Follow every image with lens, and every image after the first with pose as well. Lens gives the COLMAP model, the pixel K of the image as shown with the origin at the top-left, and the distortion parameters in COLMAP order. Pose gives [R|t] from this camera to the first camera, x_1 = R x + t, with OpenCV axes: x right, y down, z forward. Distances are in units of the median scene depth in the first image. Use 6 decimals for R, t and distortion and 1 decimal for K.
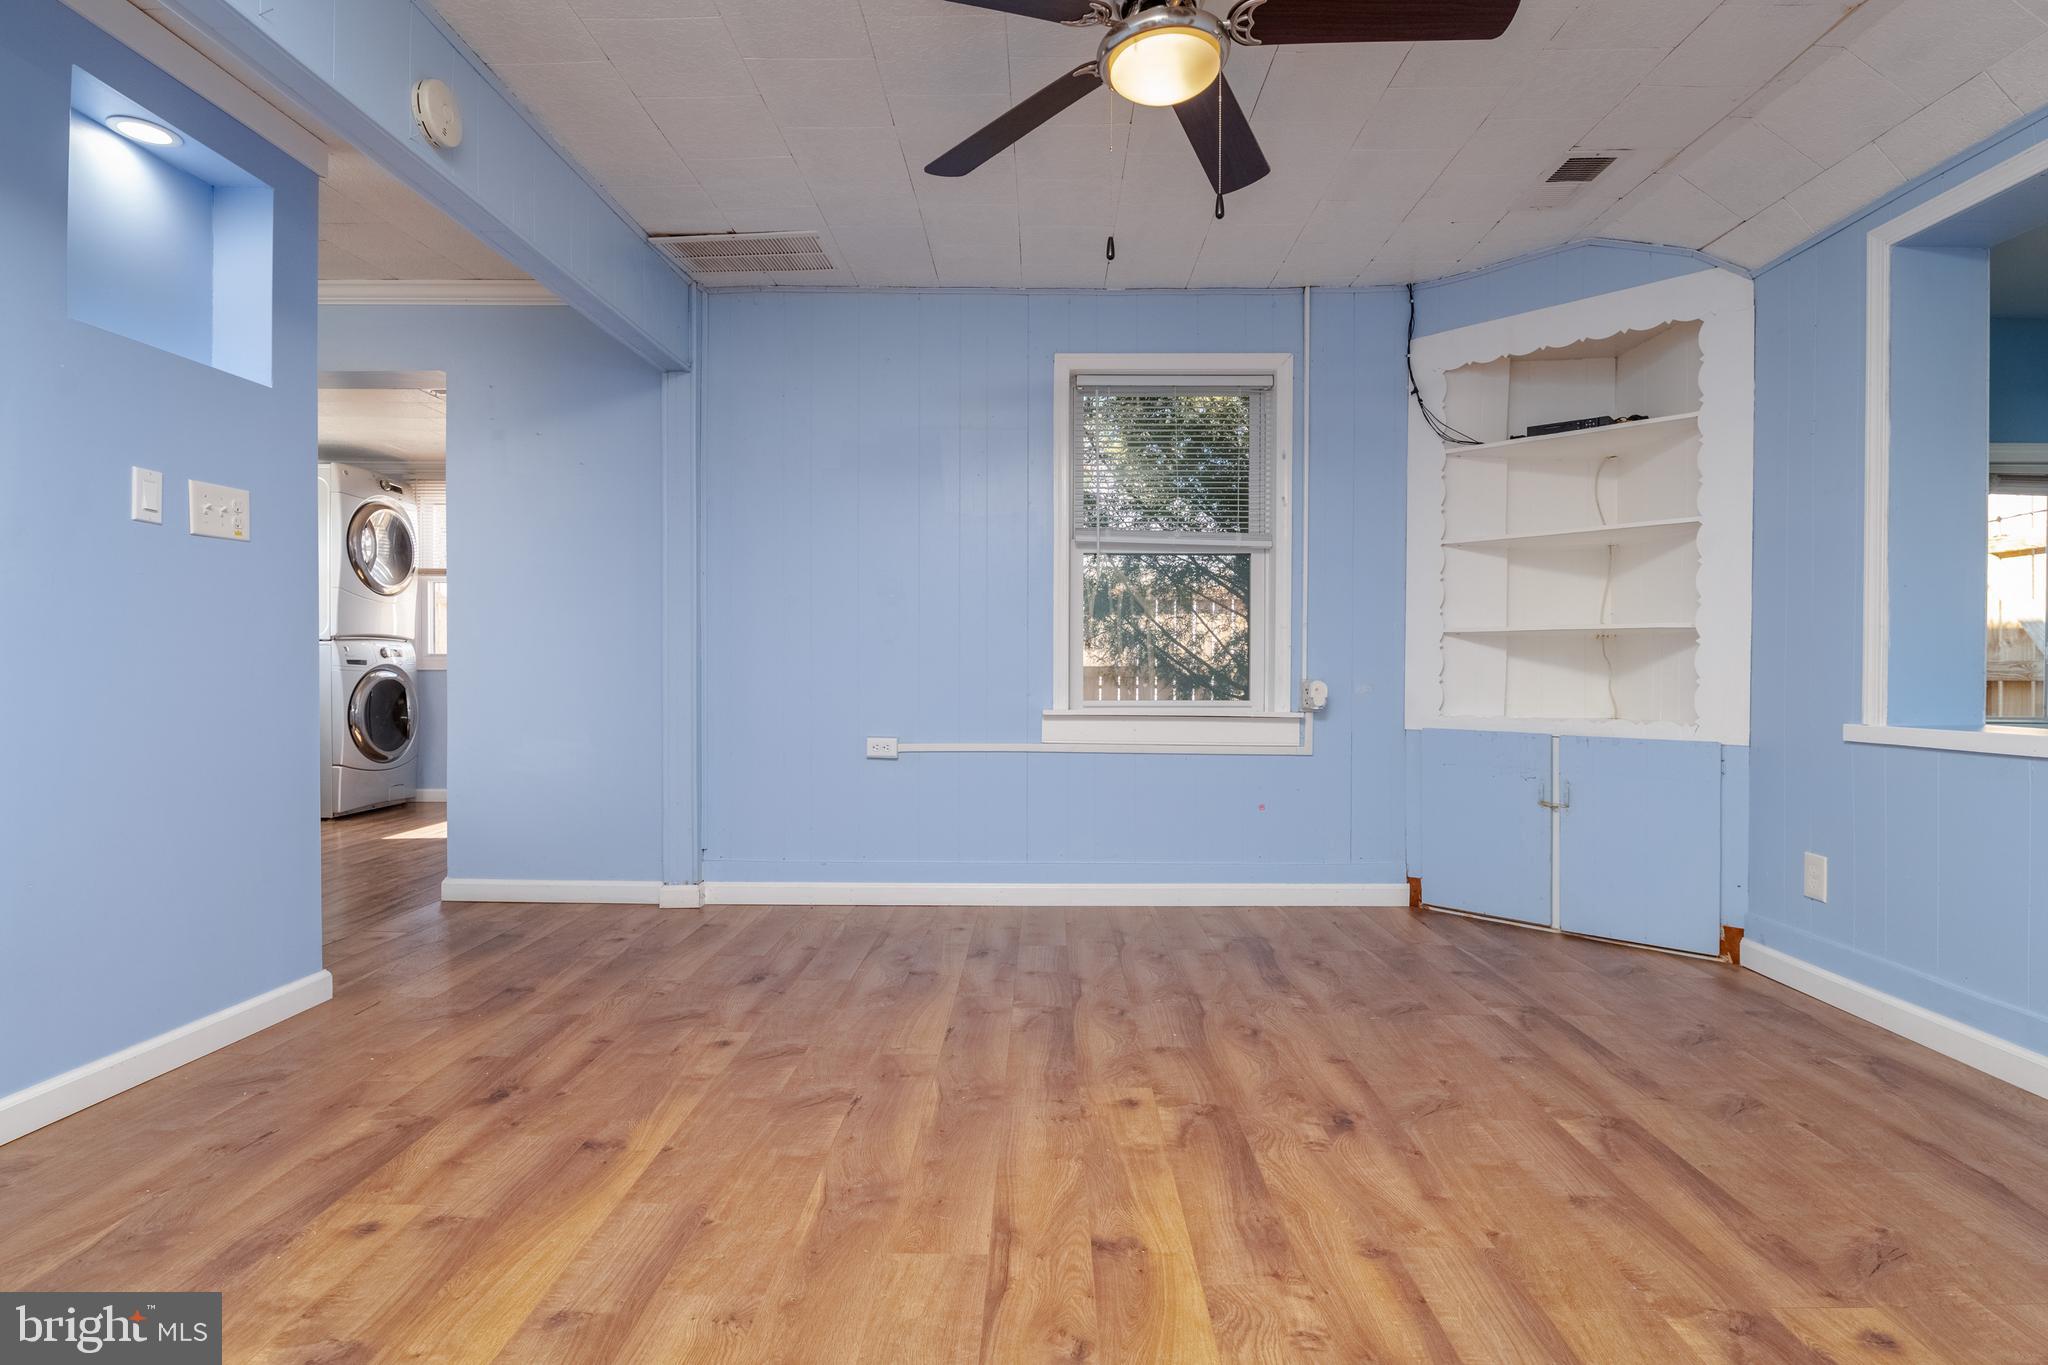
lens RADIAL K [[1011.4, 0, 1027.5], [0, 1011.4, 677.5], [0, 0, 1]] dist [0.000716, -0.008226]
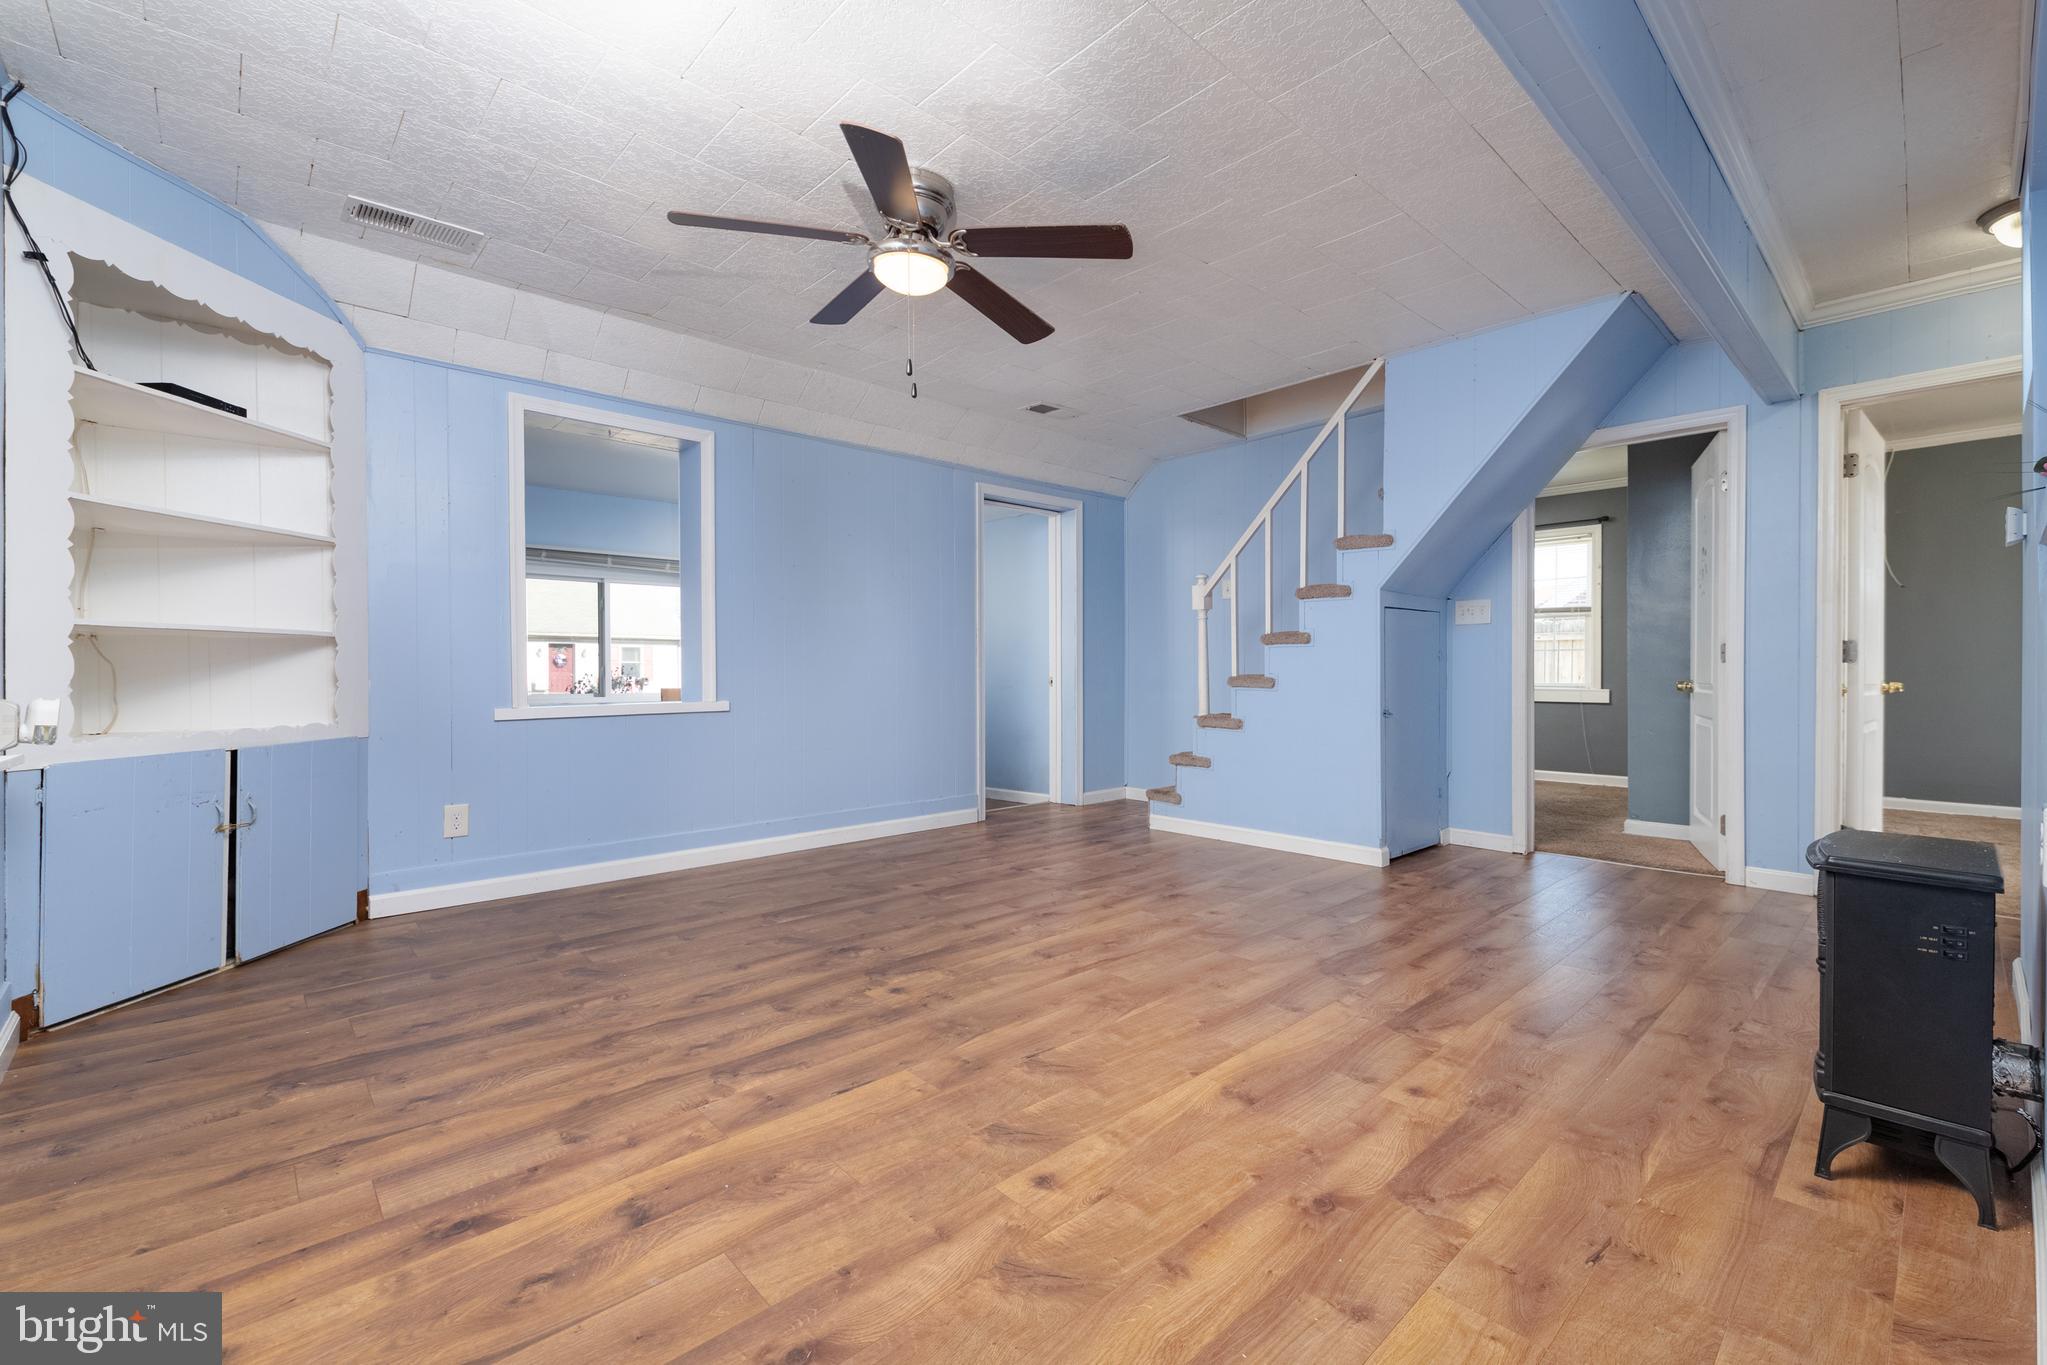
lens RADIAL K [[877.8, 0, 1045.9], [0, 877.8, 672.6], [0, 0, 1]] dist [0.018057, -0.009491]
pose [[-0.705675, -0.004702, 0.708520, -0.810201], [0.007565, 0.999871, 0.014171, -0.024033], [-0.708495, 0.015360, -0.705549, 1.546743]]
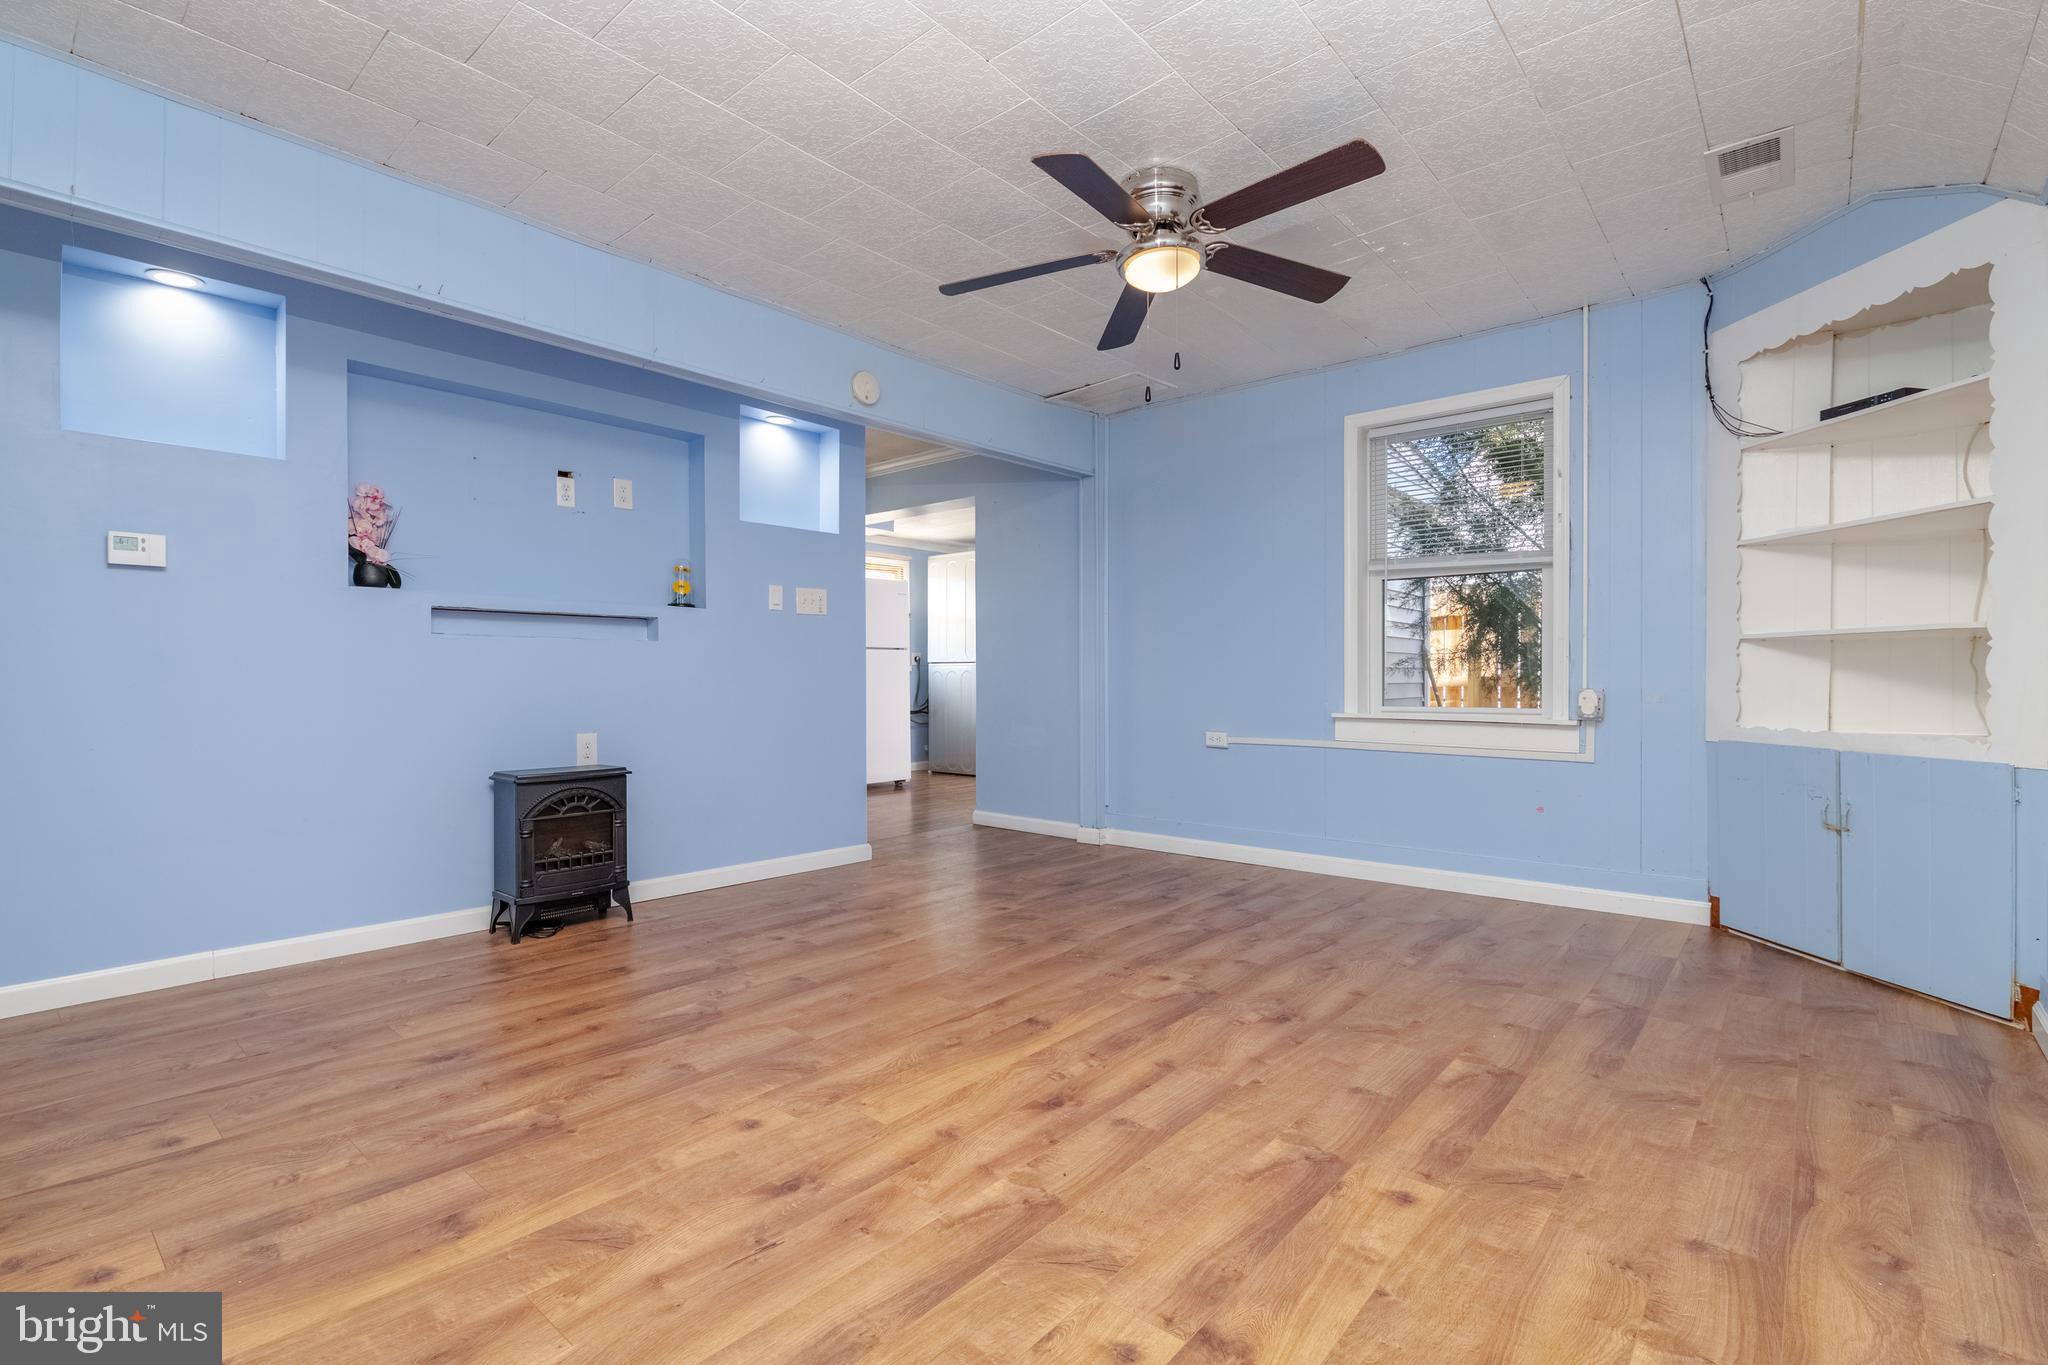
lens RADIAL K [[917.2, 0, 1024.0], [0, 917.2, 682.5], [0, 0, 1]] dist [-0.001531, -0.009845]
pose [[0.768506, -0.001353, -0.639841, 0.718607], [-0.002580, 0.999983, -0.005213, 0.004125], [0.639838, 0.005657, 0.768489, -0.128290]]
